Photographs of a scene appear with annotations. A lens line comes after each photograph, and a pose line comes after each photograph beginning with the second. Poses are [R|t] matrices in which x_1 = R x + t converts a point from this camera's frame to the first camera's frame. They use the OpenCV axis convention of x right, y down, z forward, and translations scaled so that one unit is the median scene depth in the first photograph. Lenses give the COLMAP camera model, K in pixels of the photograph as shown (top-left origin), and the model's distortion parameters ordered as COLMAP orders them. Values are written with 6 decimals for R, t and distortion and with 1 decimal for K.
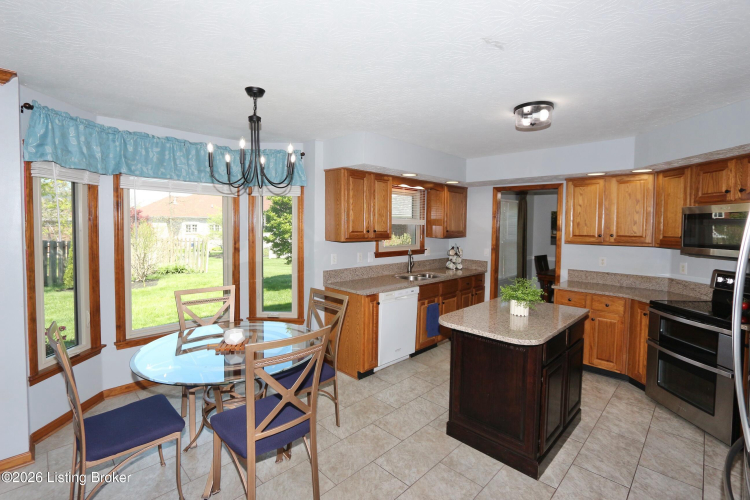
lens RADIAL K [[342.2, 0, 368.8], [0, 342.2, 242.6], [0, 0, 1]] dist [-0.014897, 0.000624]
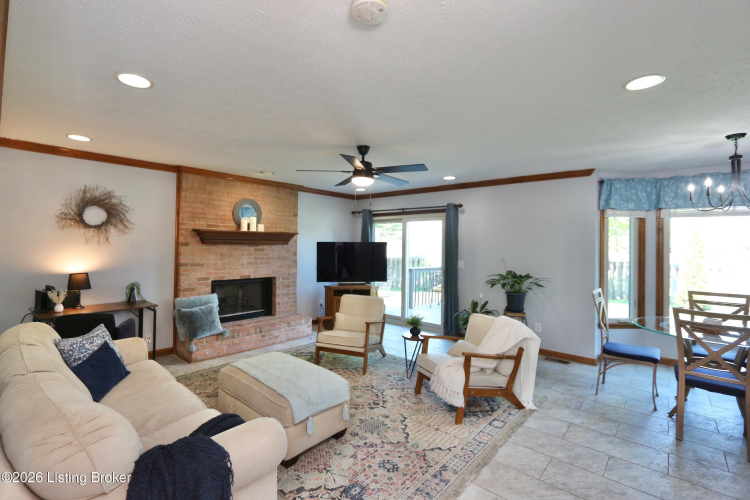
lens RADIAL K [[342.2, 0, 368.8], [0, 342.2, 242.6], [0, 0, 1]] dist [-0.014897, 0.000624]
pose [[0.074892, -0.023358, -0.996918, 0.679001], [-0.052710, 0.998235, -0.027348, 0.053717], [0.995798, 0.054596, 0.073529, -0.373514]]
